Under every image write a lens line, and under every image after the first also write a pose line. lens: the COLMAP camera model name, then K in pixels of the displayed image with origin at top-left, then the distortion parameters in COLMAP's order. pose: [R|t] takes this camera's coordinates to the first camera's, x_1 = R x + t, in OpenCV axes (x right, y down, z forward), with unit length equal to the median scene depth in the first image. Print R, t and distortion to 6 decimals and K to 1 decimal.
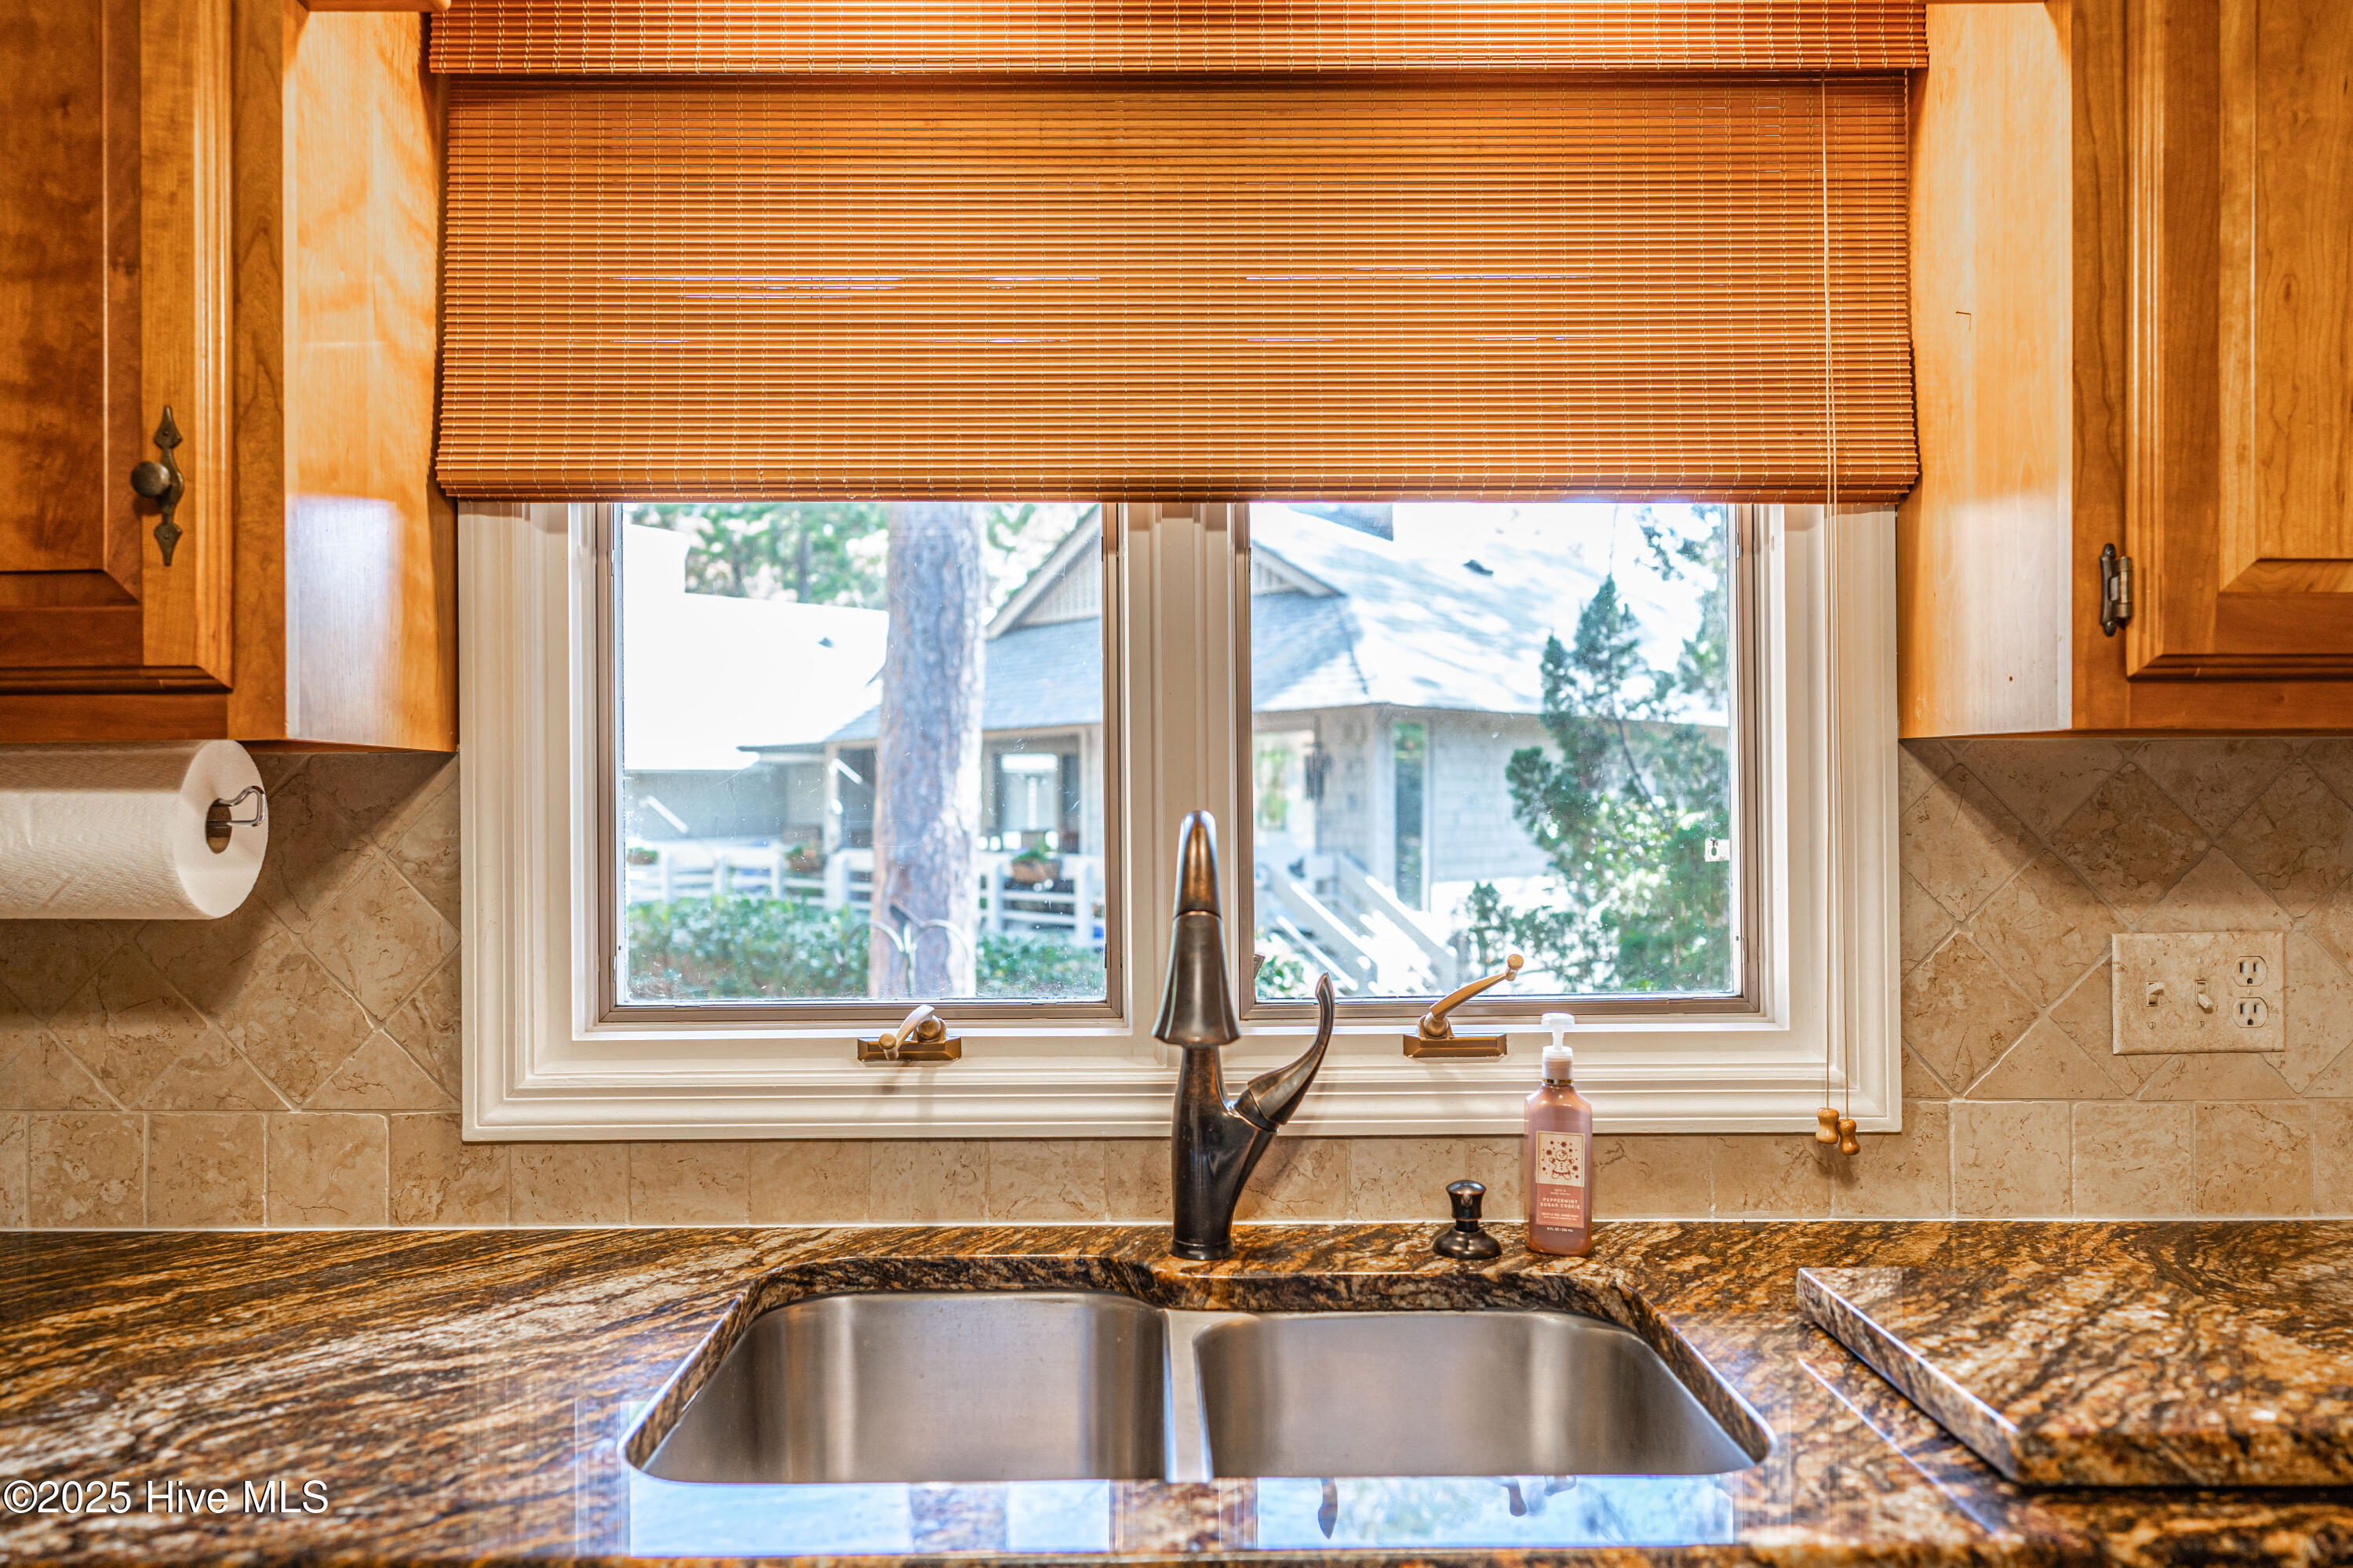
lens RADIAL K [[1568.1, 0, 1161.2], [0, 1568.1, 790.6], [0, 0, 1]] dist [-0.002732, 0.002811]
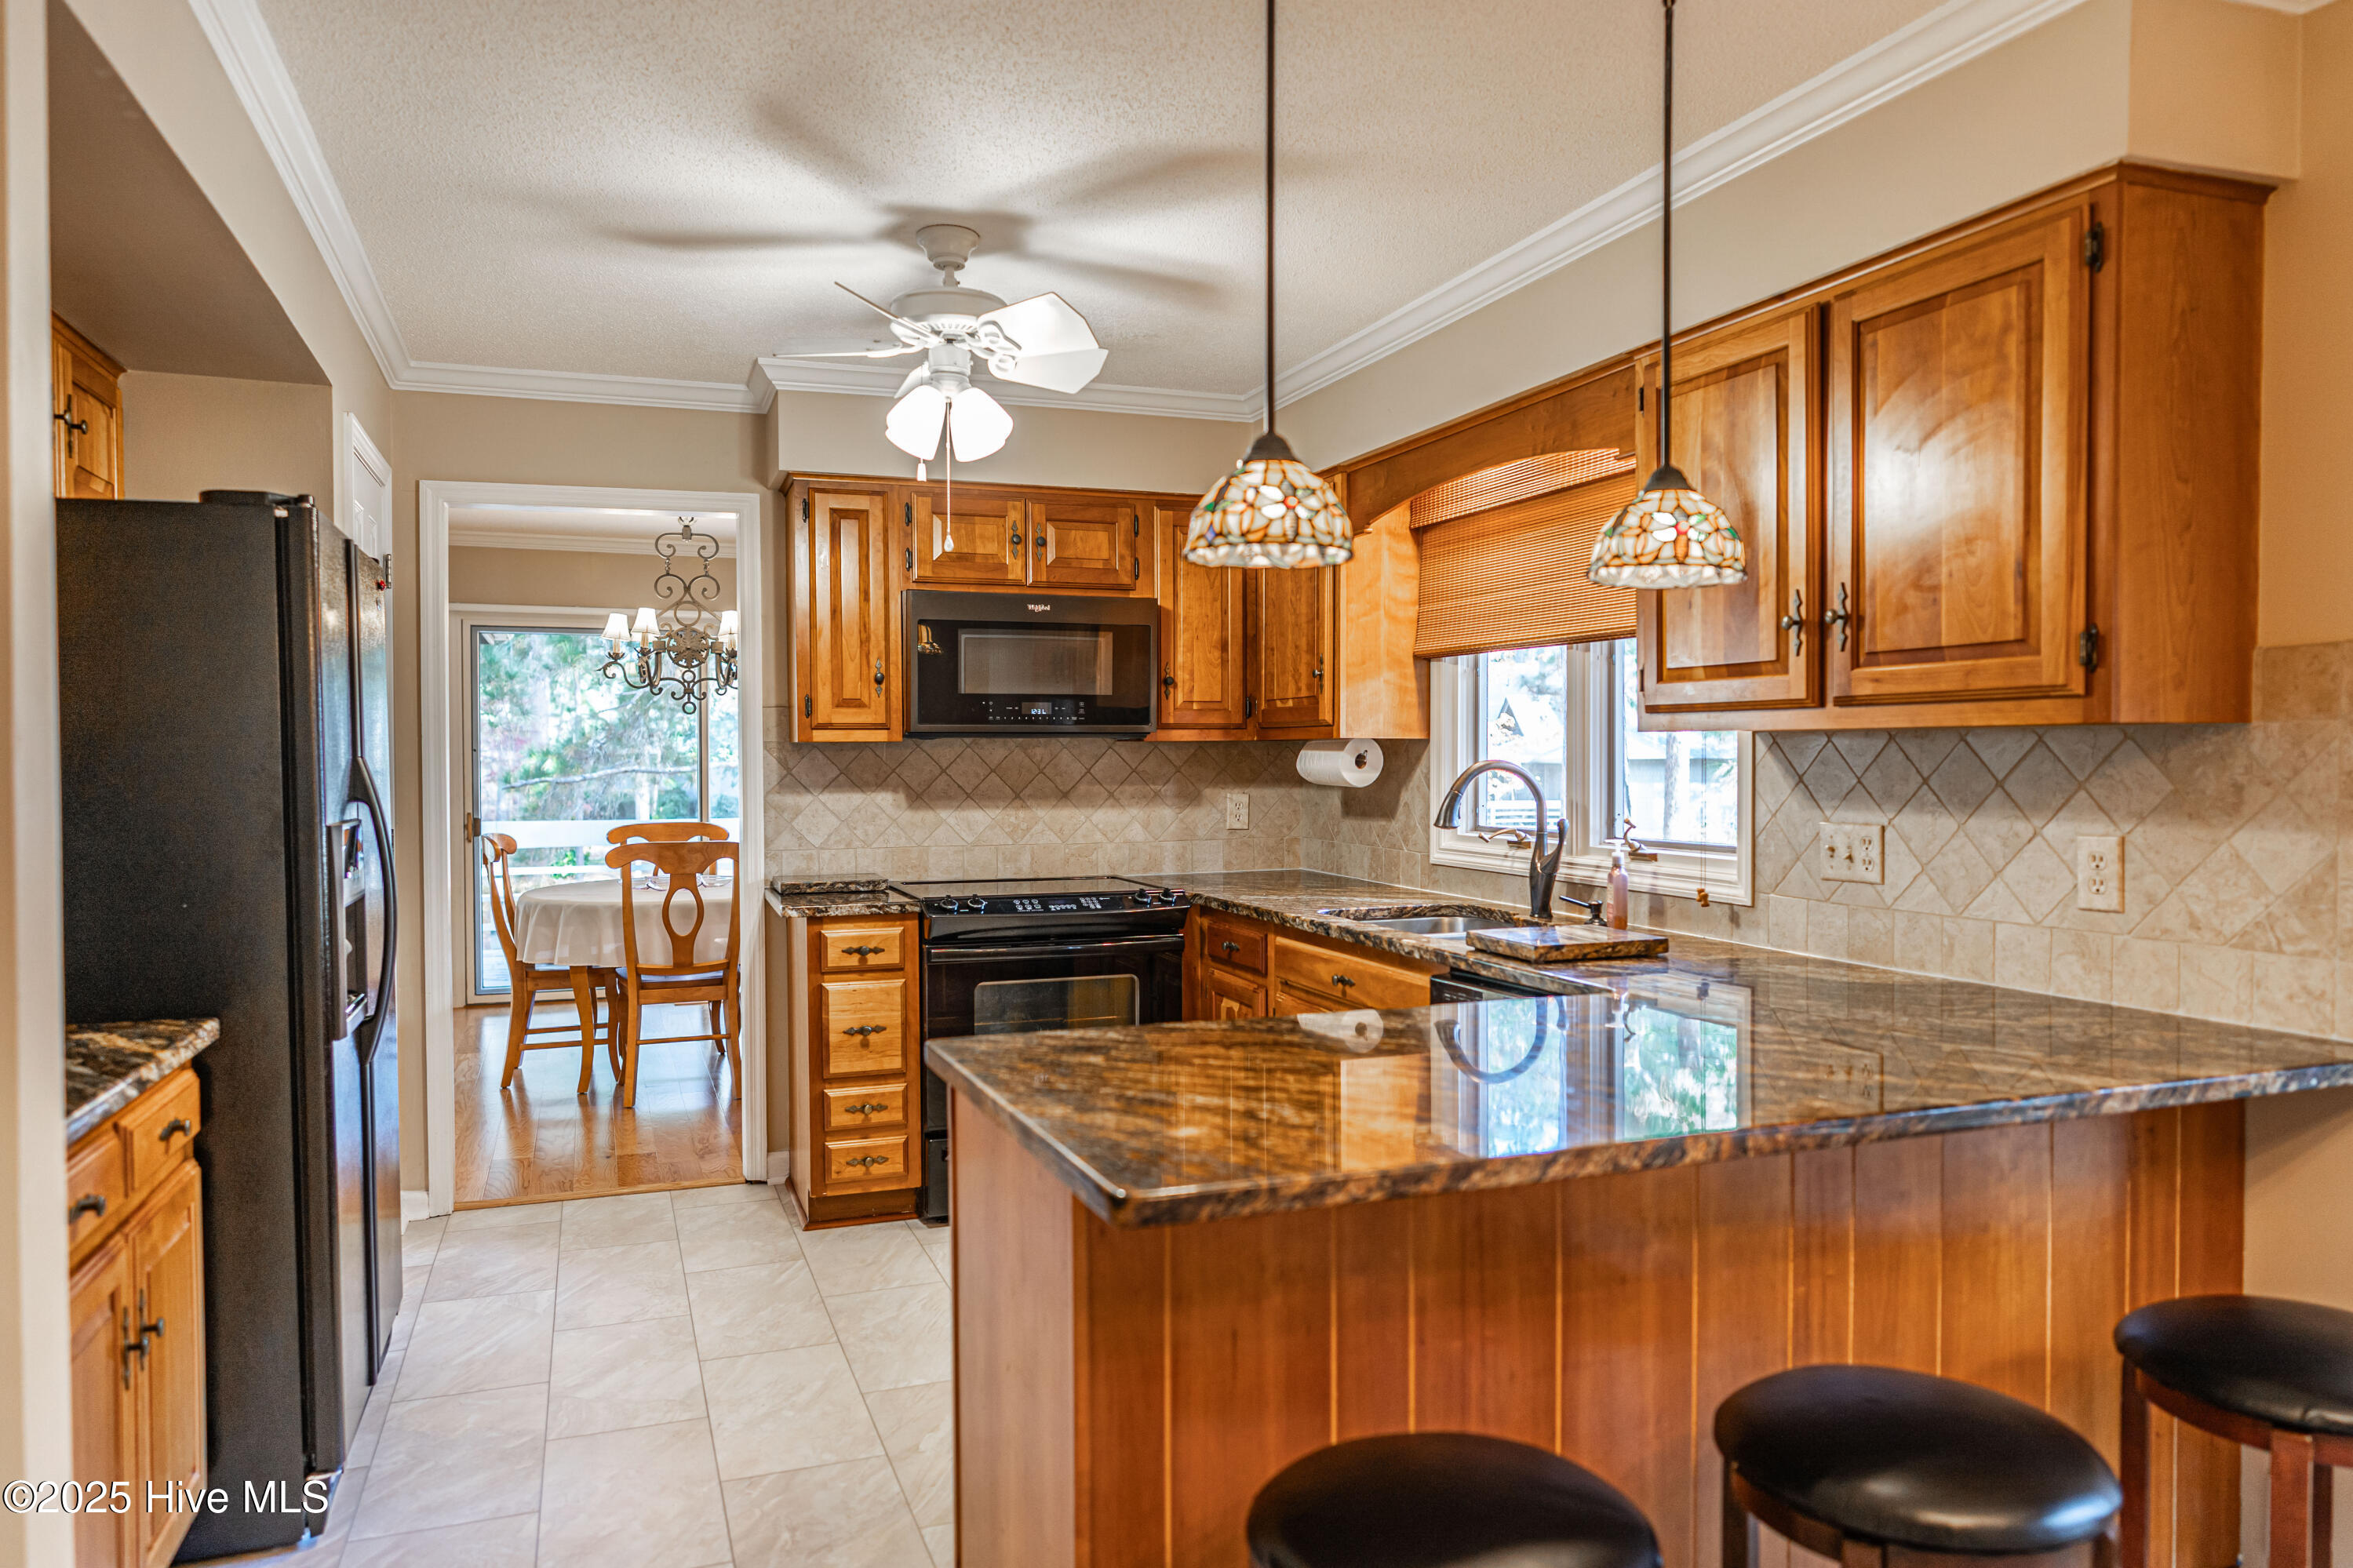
lens RADIAL K [[1568.1, 0, 1184.7], [0, 1568.1, 783.6], [0, 0, 1]] dist [-0.002732, 0.002811]
pose [[0.347197, 0.023957, -0.937486, 2.305690], [0.003478, 0.999634, 0.026833, -0.020891], [0.937786, -0.012577, 0.346987, -0.541463]]
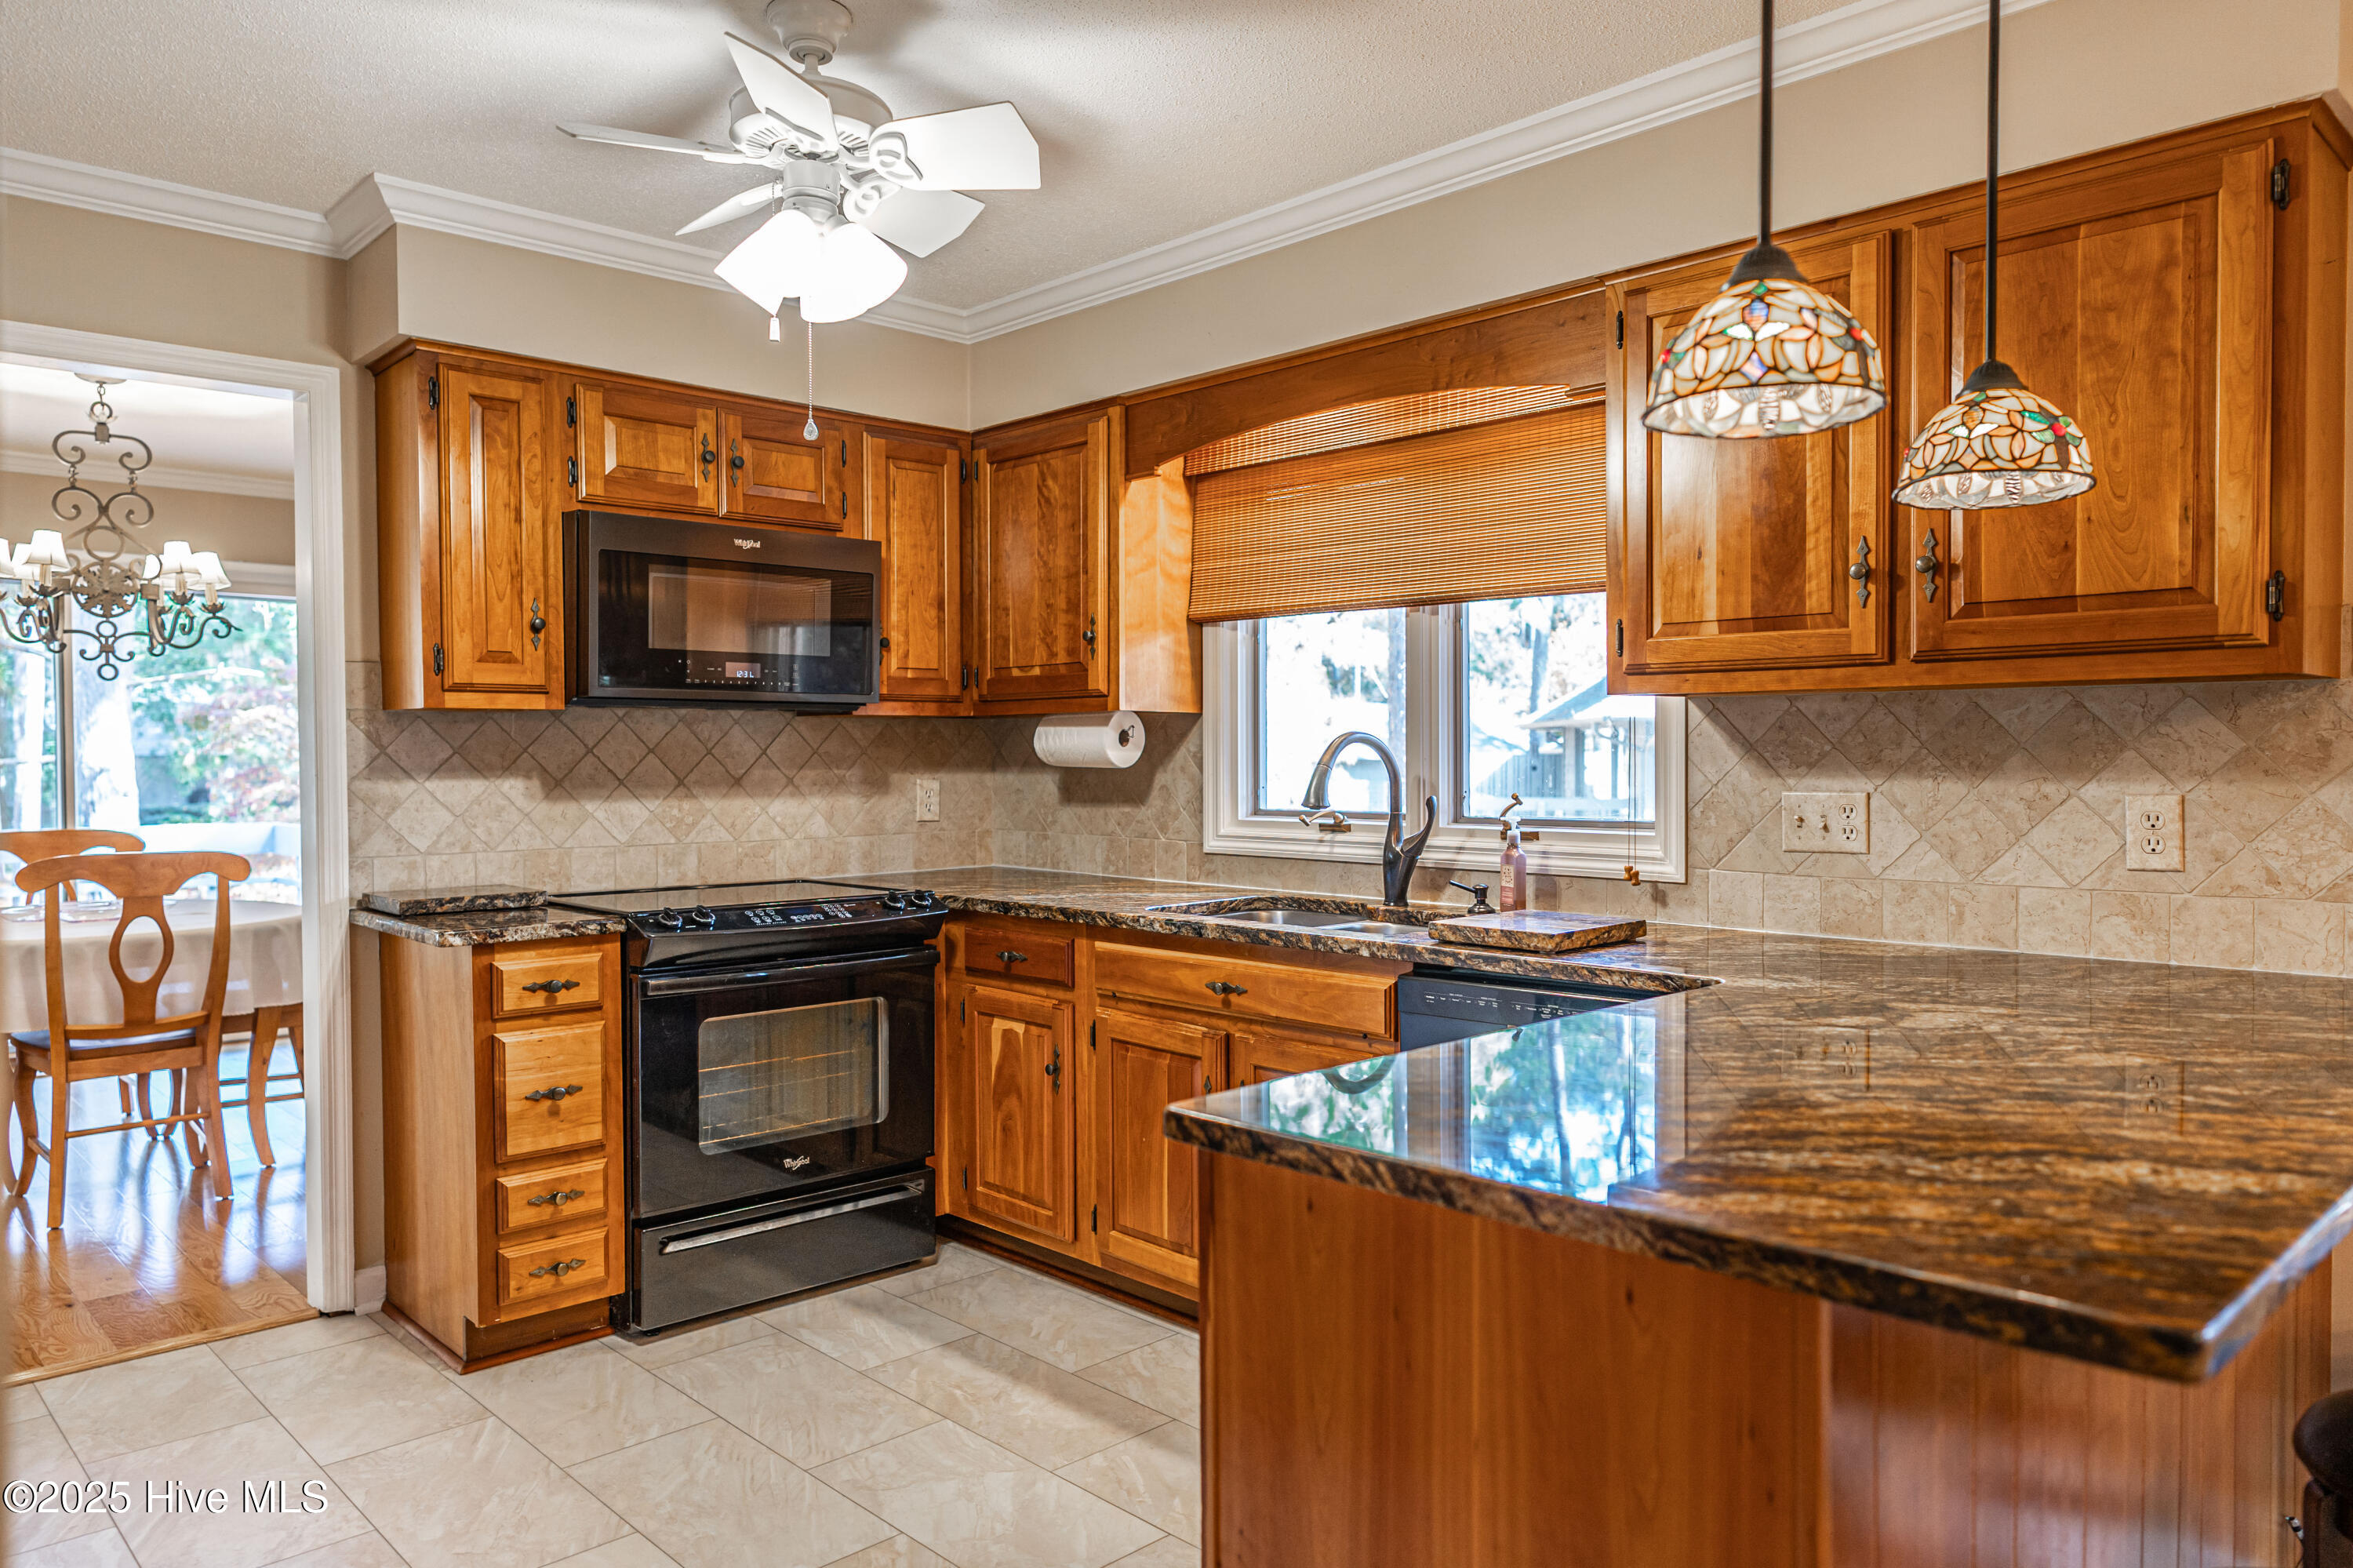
lens RADIAL K [[1568.4, 0, 1173.2], [0, 1568.4, 783.9], [0, 0, 1]] dist [-0.002732, 0.002811]
pose [[0.689737, 0.018120, -0.723833, 1.535020], [0.000396, 0.999677, 0.025403, 0.030240], [0.724060, -0.017808, 0.689507, -0.962946]]
